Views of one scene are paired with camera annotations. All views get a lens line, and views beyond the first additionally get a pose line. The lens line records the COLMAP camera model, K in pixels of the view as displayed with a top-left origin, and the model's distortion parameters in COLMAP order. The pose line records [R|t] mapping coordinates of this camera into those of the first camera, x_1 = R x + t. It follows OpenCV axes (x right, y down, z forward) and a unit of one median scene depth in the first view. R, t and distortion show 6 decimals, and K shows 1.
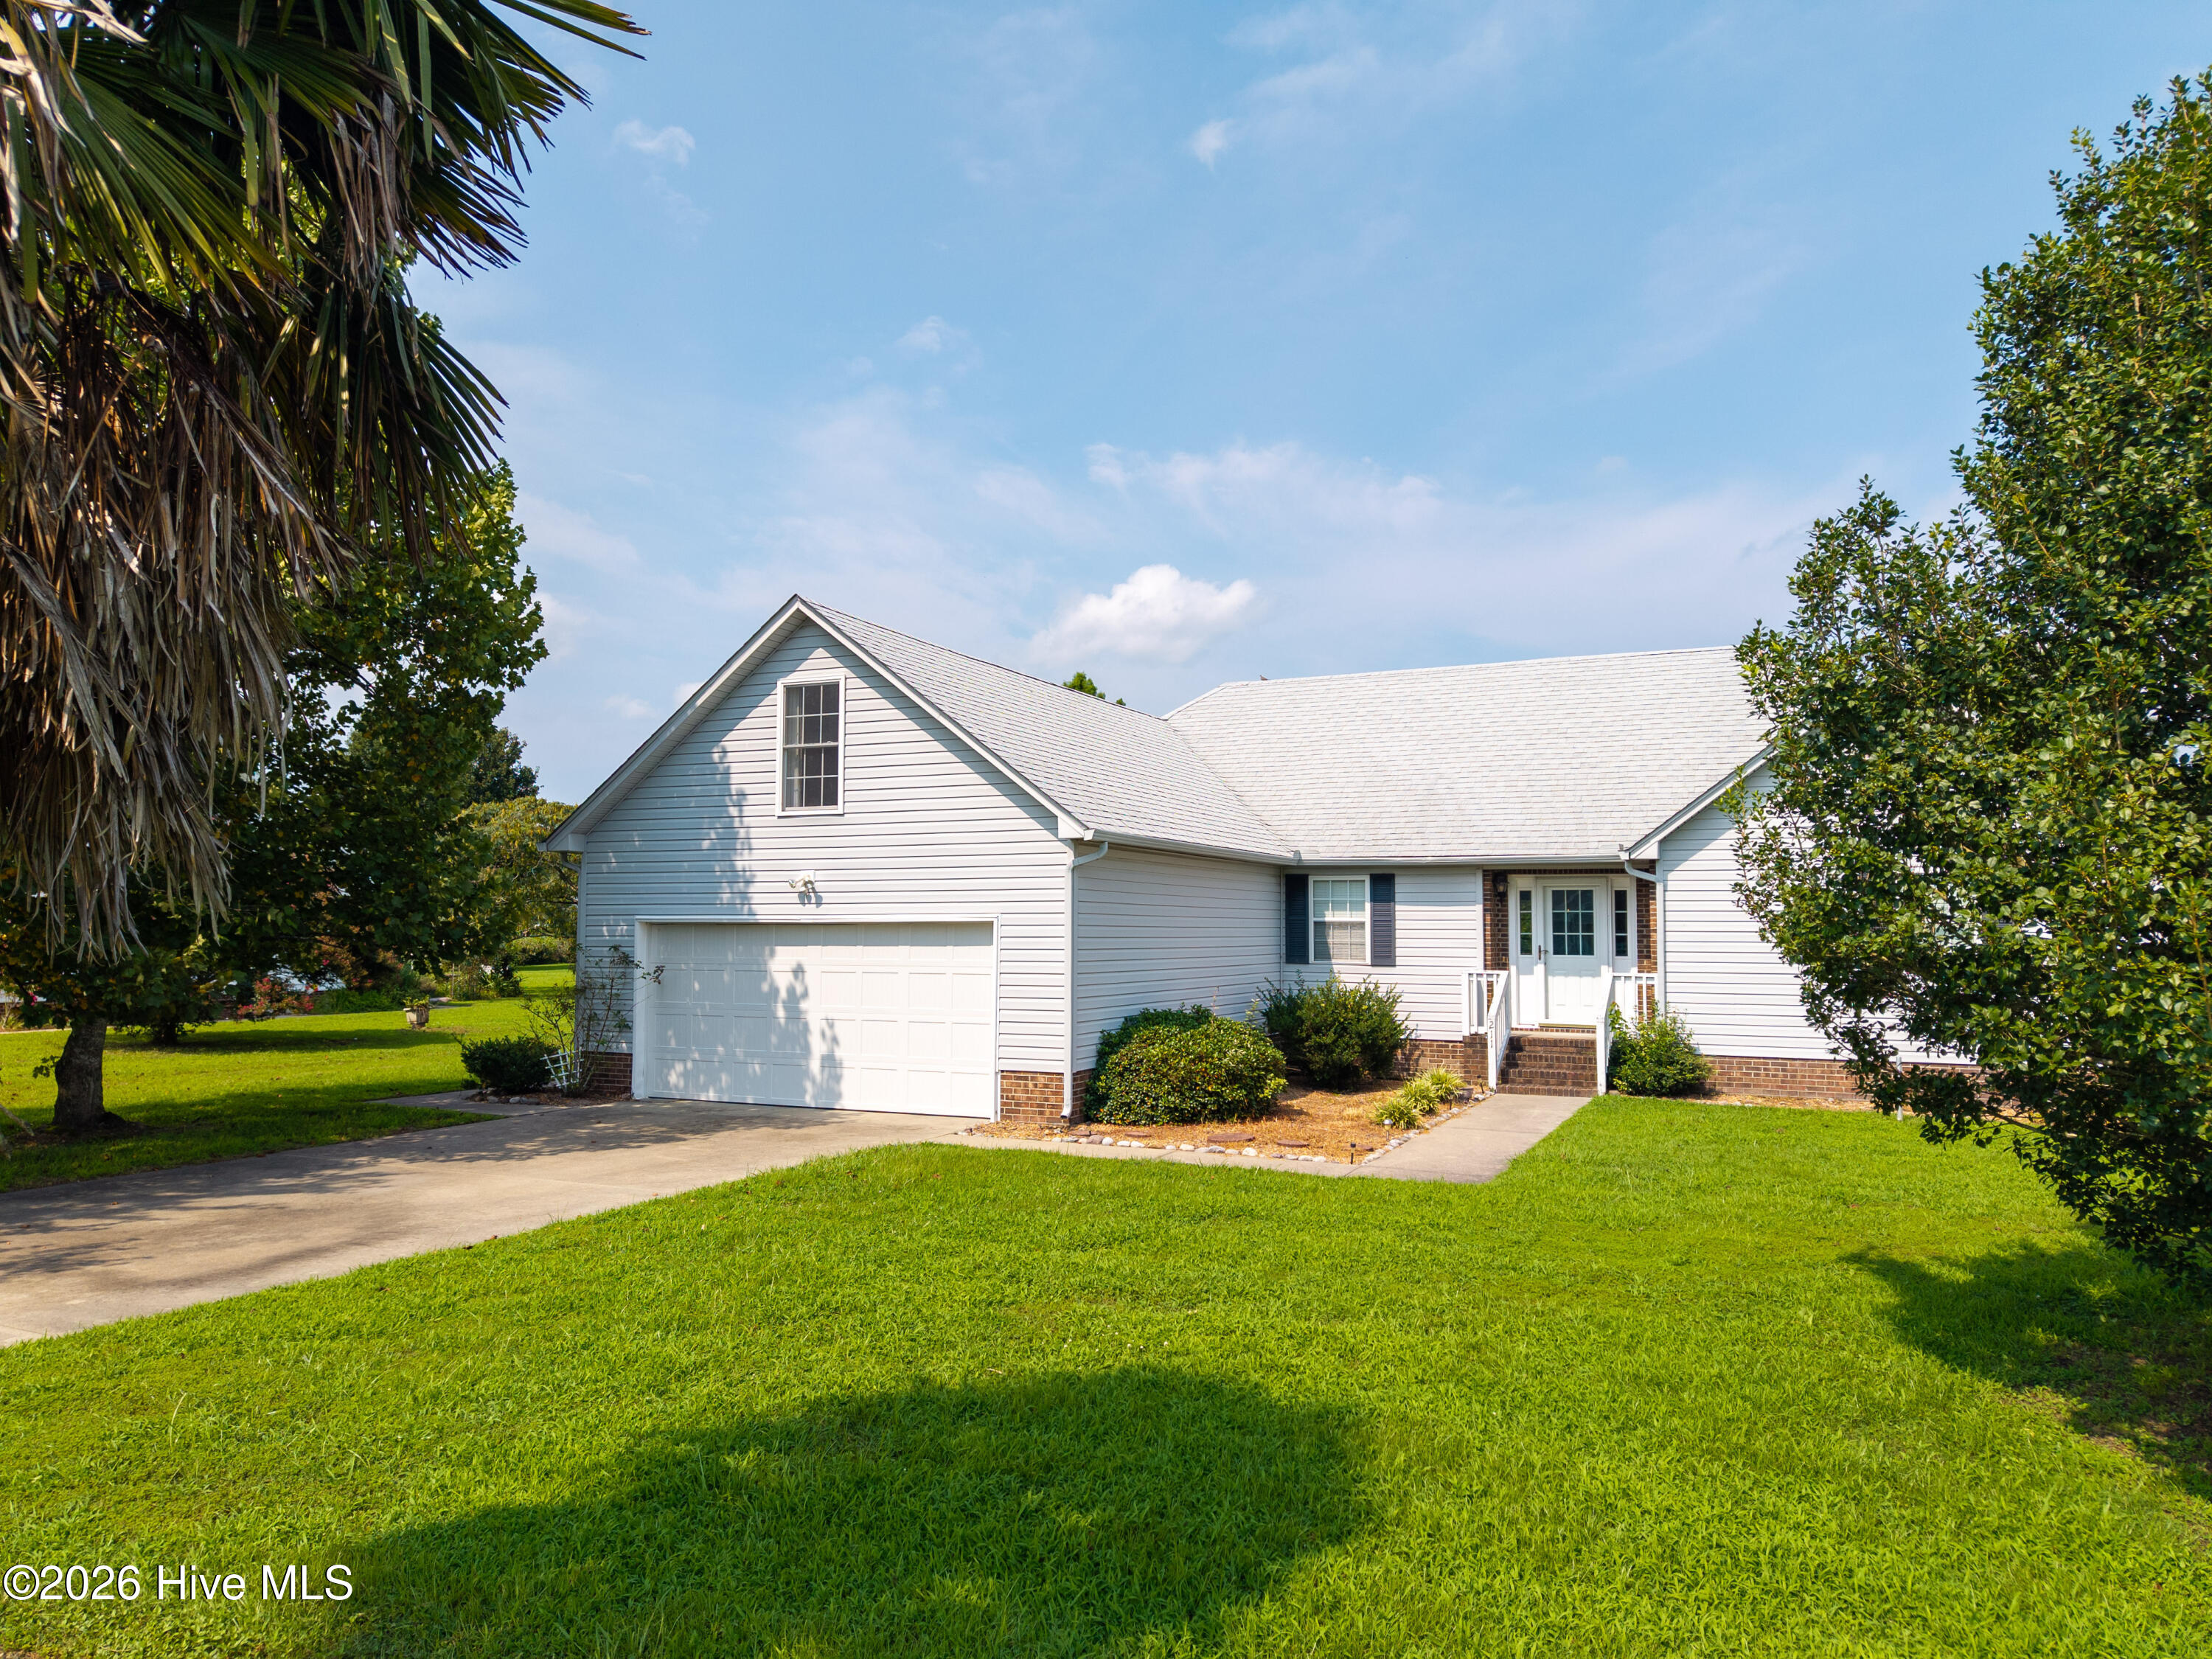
lens RADIAL K [[1533.9, 0, 1109.9], [0, 1533.9, 822.5], [0, 0, 1]] dist [0.089697, -0.096562]
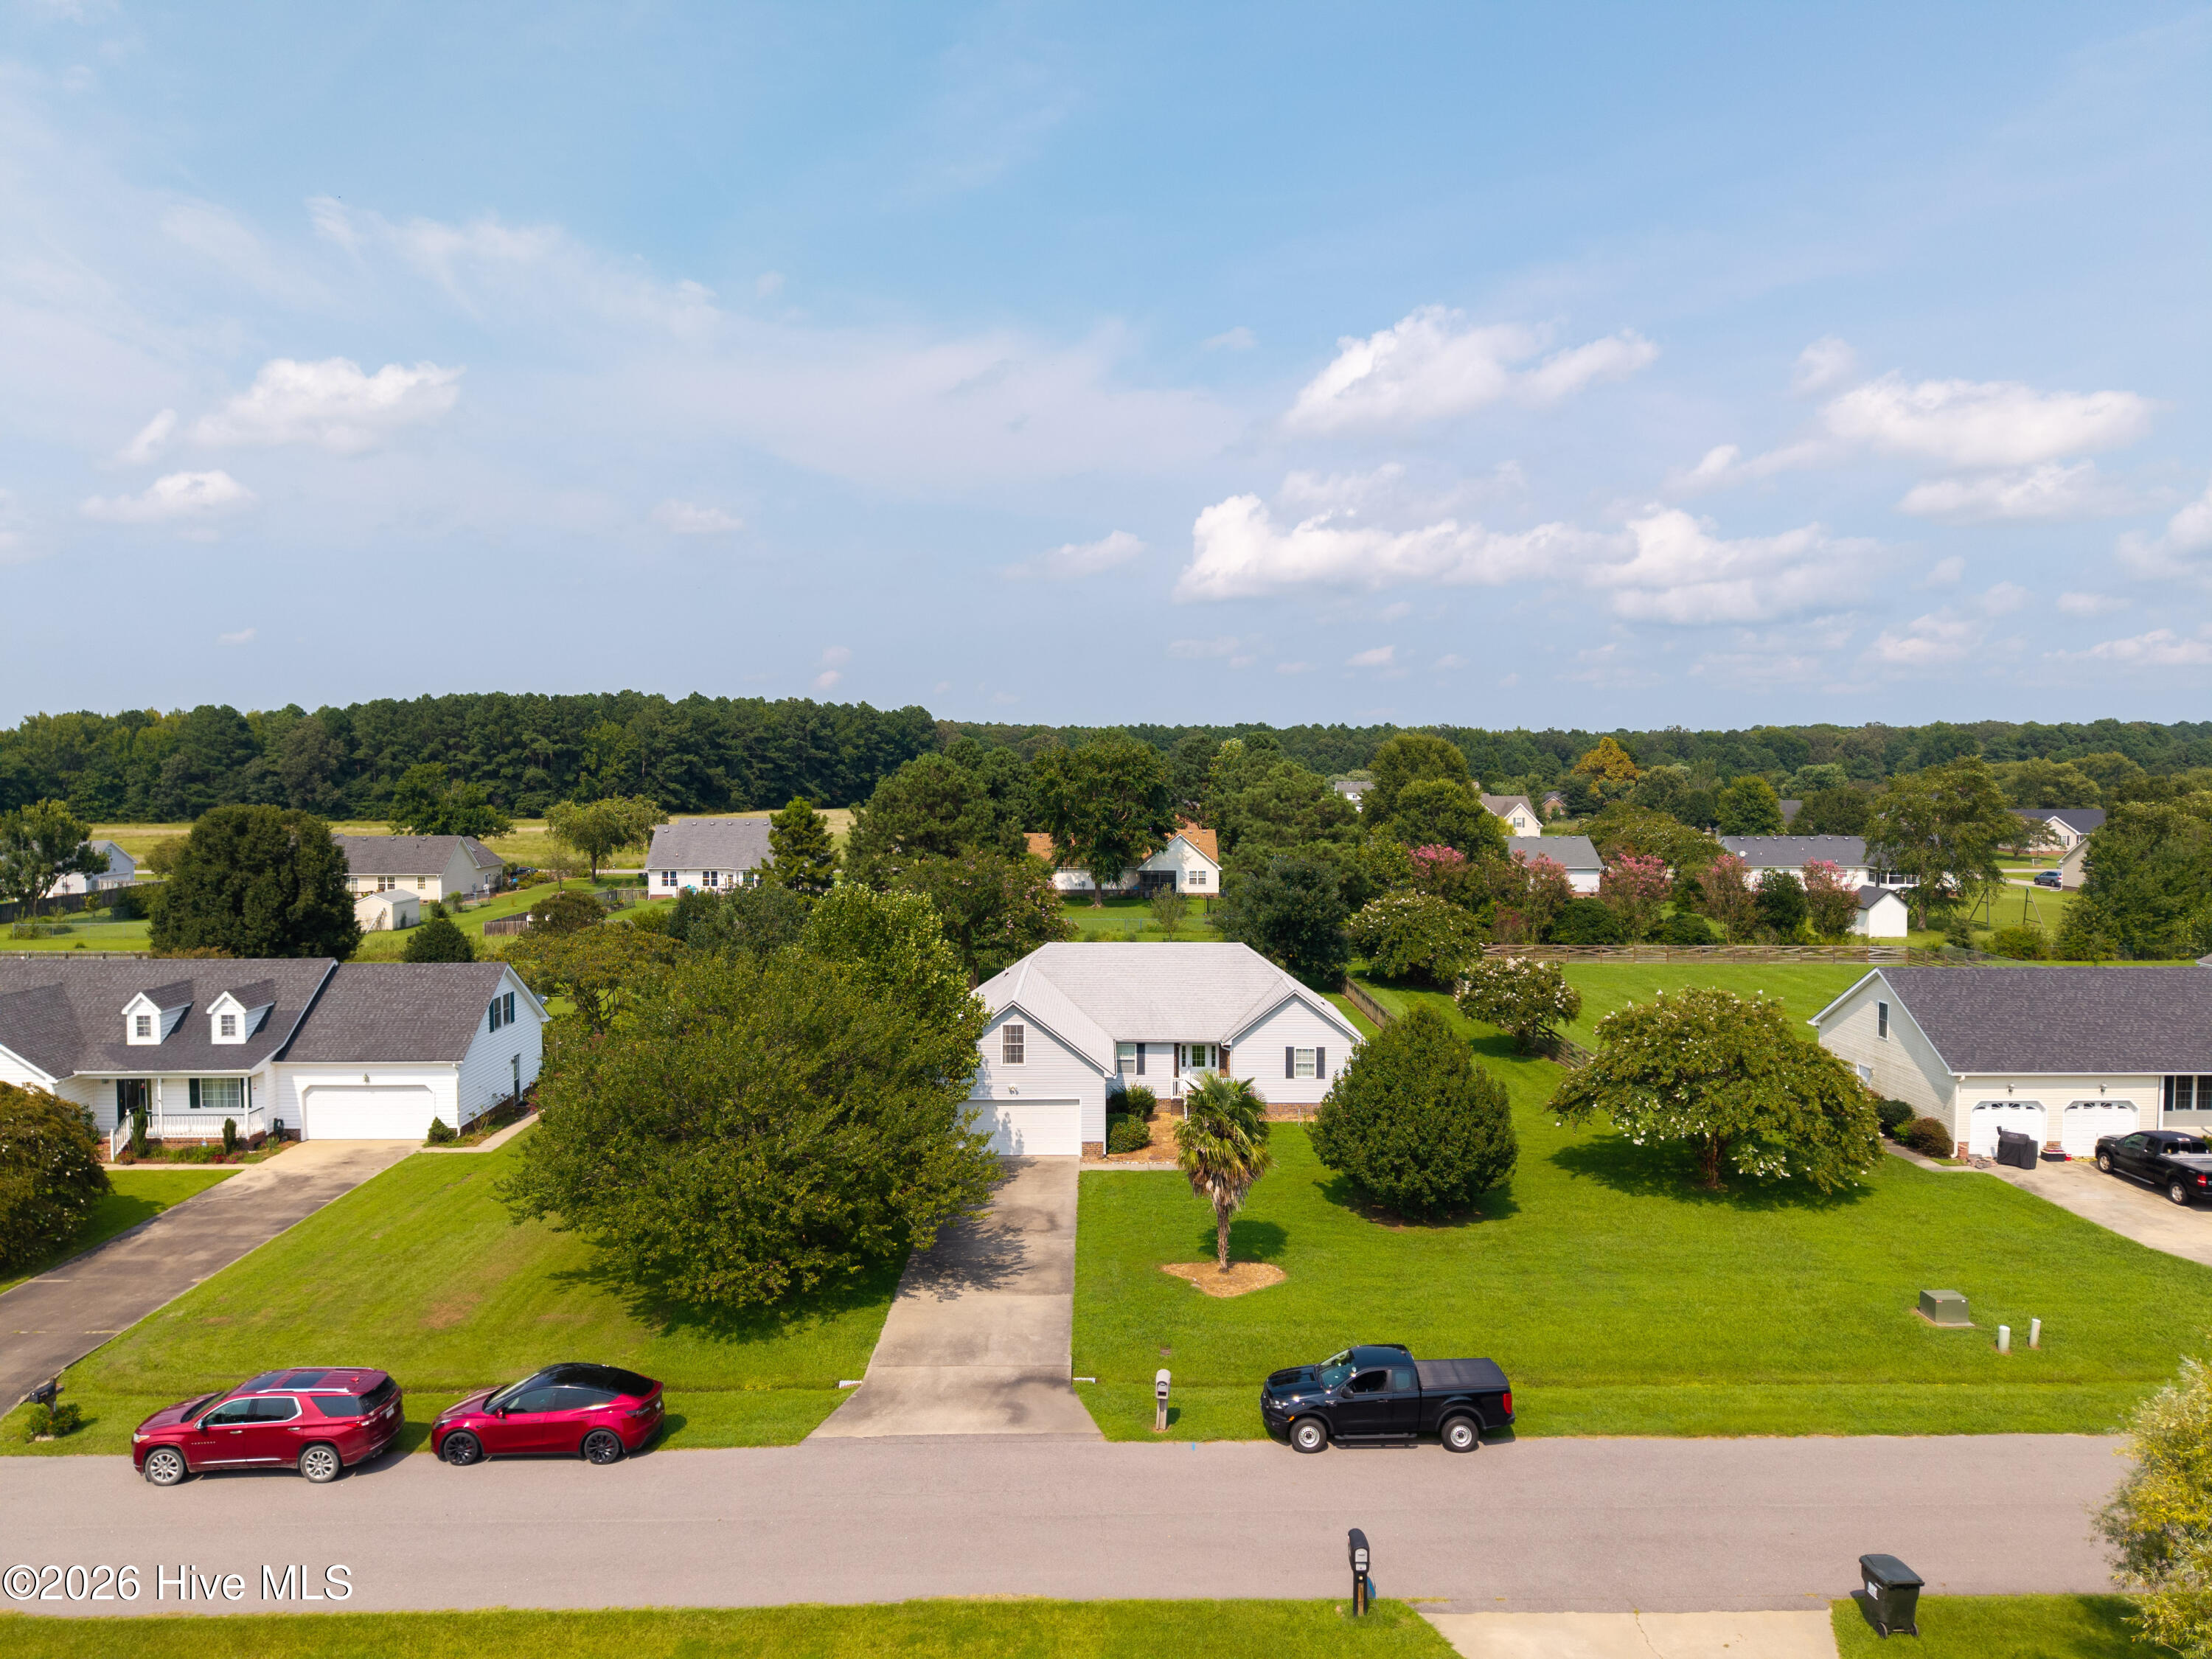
lens RADIAL K [[1568.7, 0, 1149.5], [0, 1568.7, 819.1], [0, 0, 1]] dist [0.004678, -0.002561]
pose [[0.881568, -0.024224, 0.471436, -1.431226], [-0.033463, 0.992963, 0.113597, -0.870172], [-0.470870, -0.115919, 0.874554, -1.856071]]
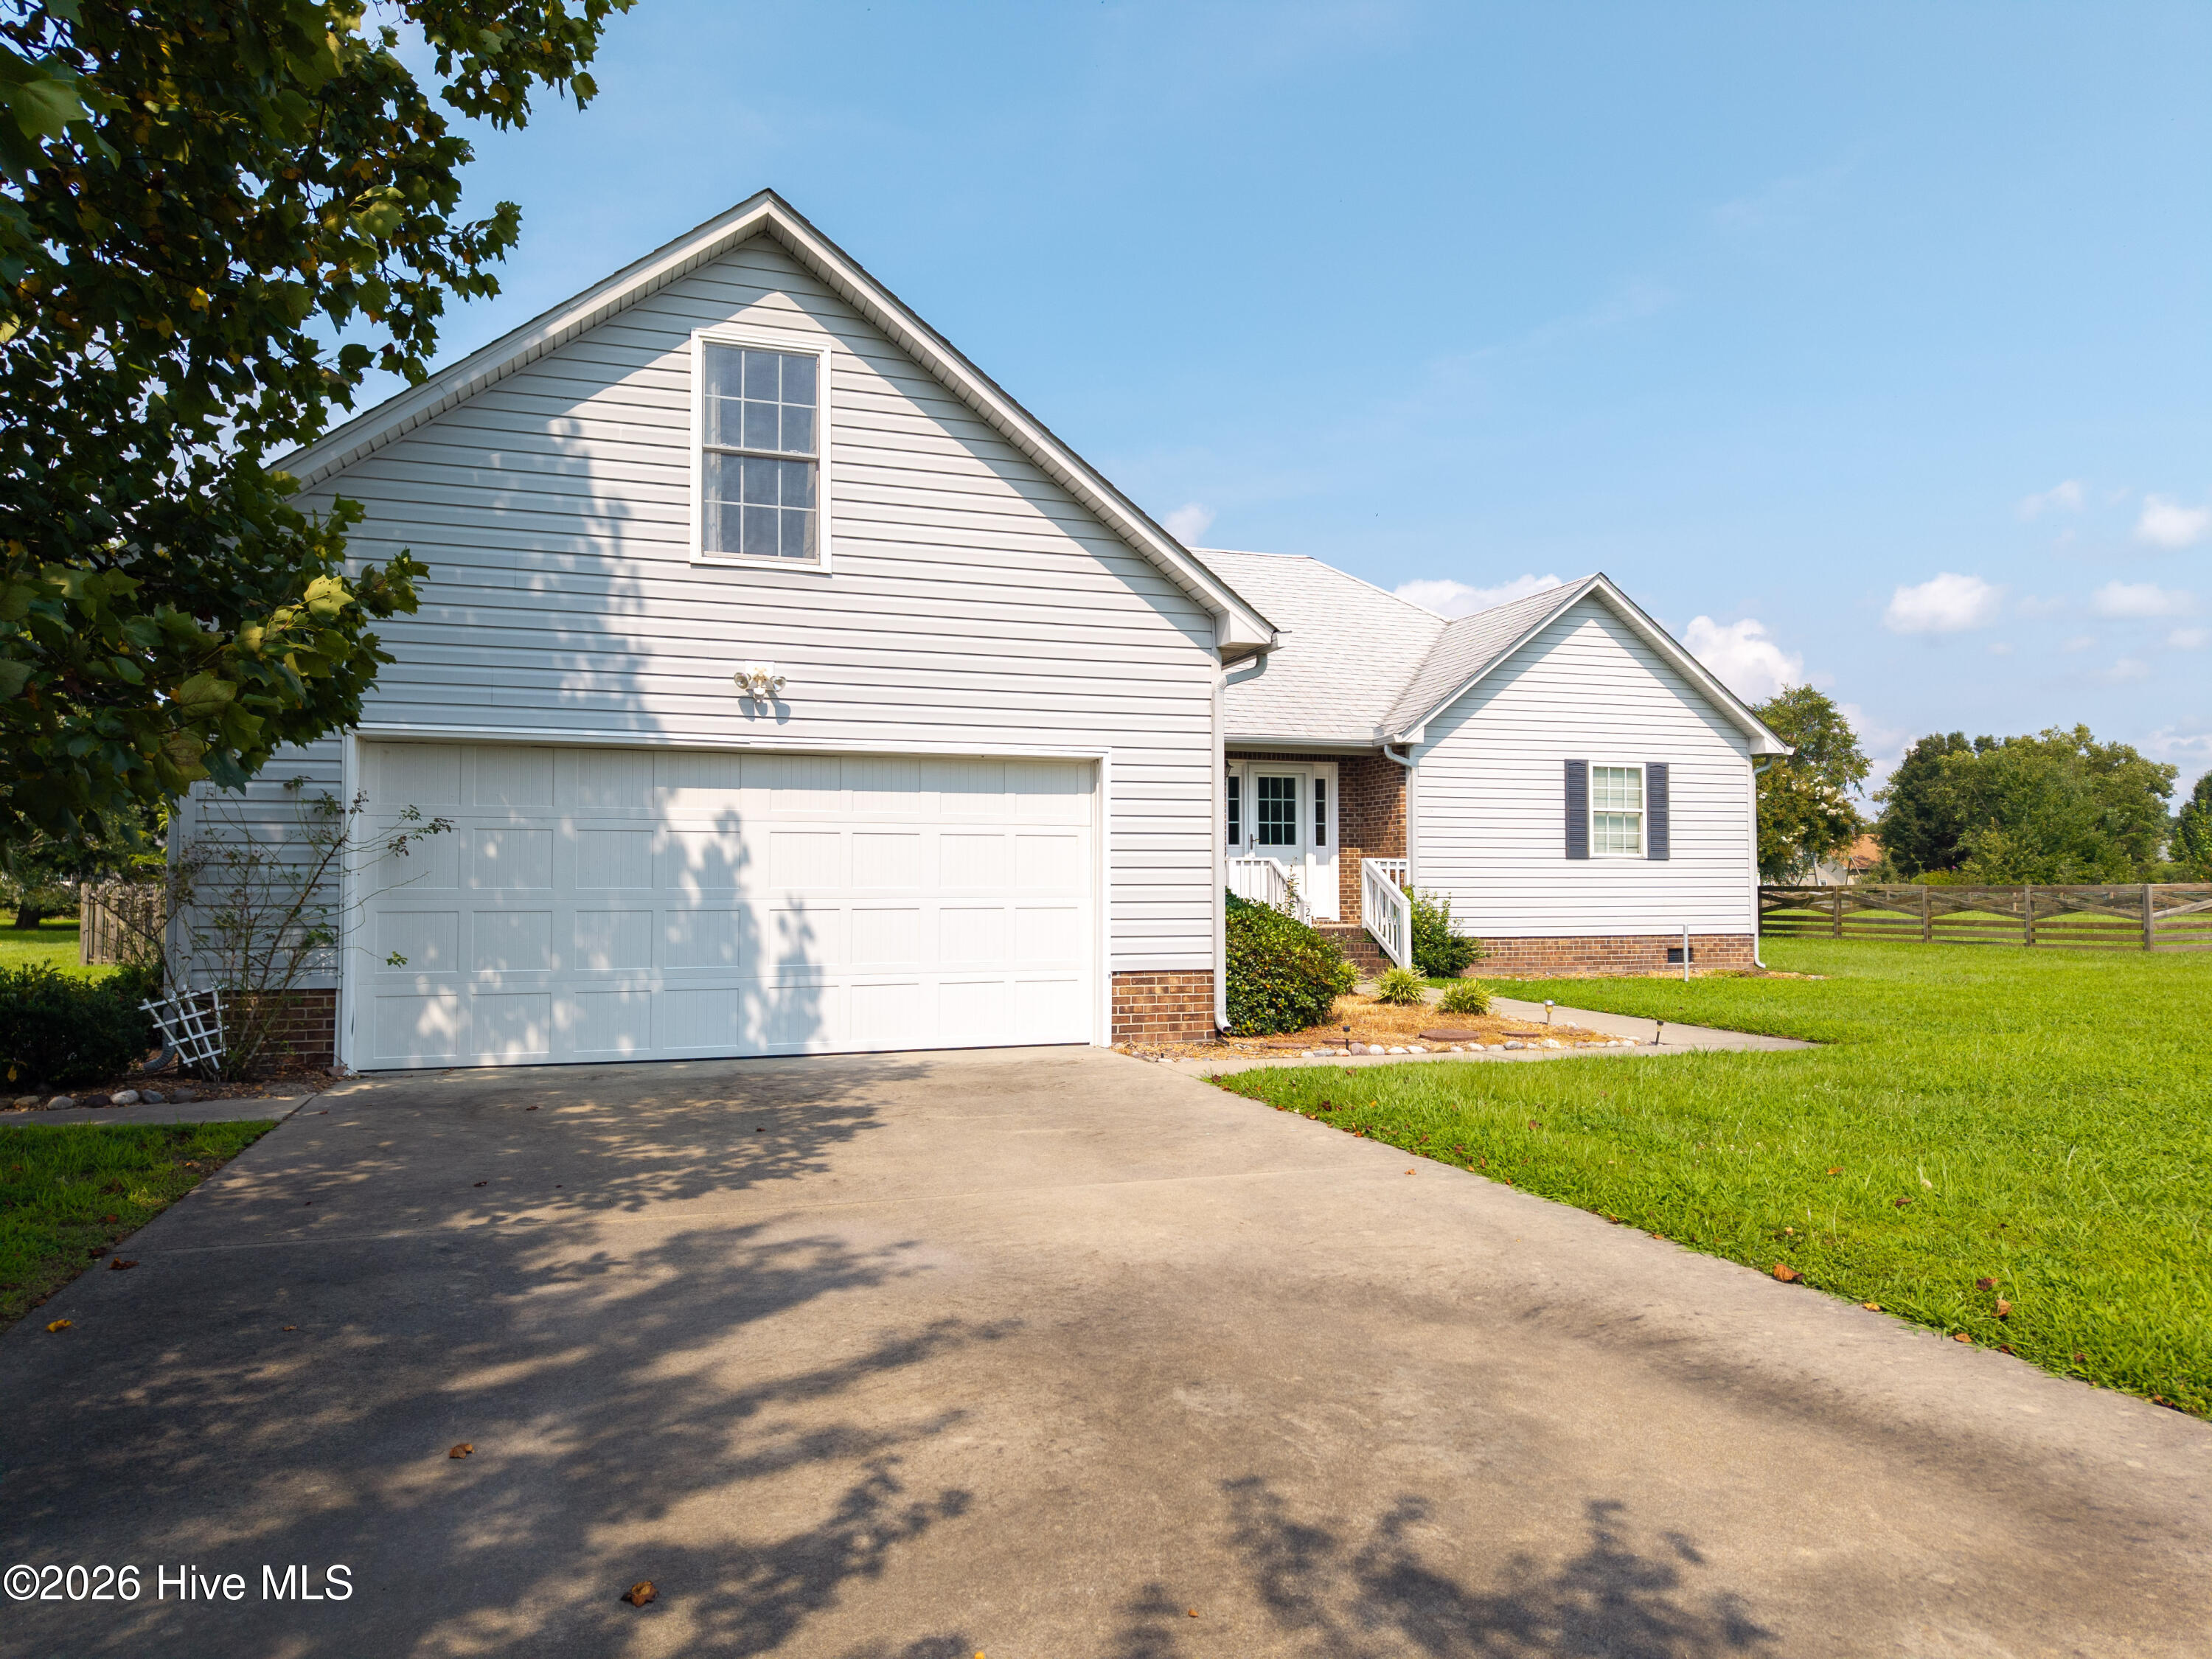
lens RADIAL K [[1483.4, 0, 1106.0], [0, 1483.4, 829.5], [0, 0, 1]] dist [0.073851, -0.094790]
pose [[0.721358, 0.023928, 0.692149, -0.488440], [-0.045431, 0.998885, 0.012816, 0.081442], [-0.691071, -0.040690, 0.721641, 0.479962]]
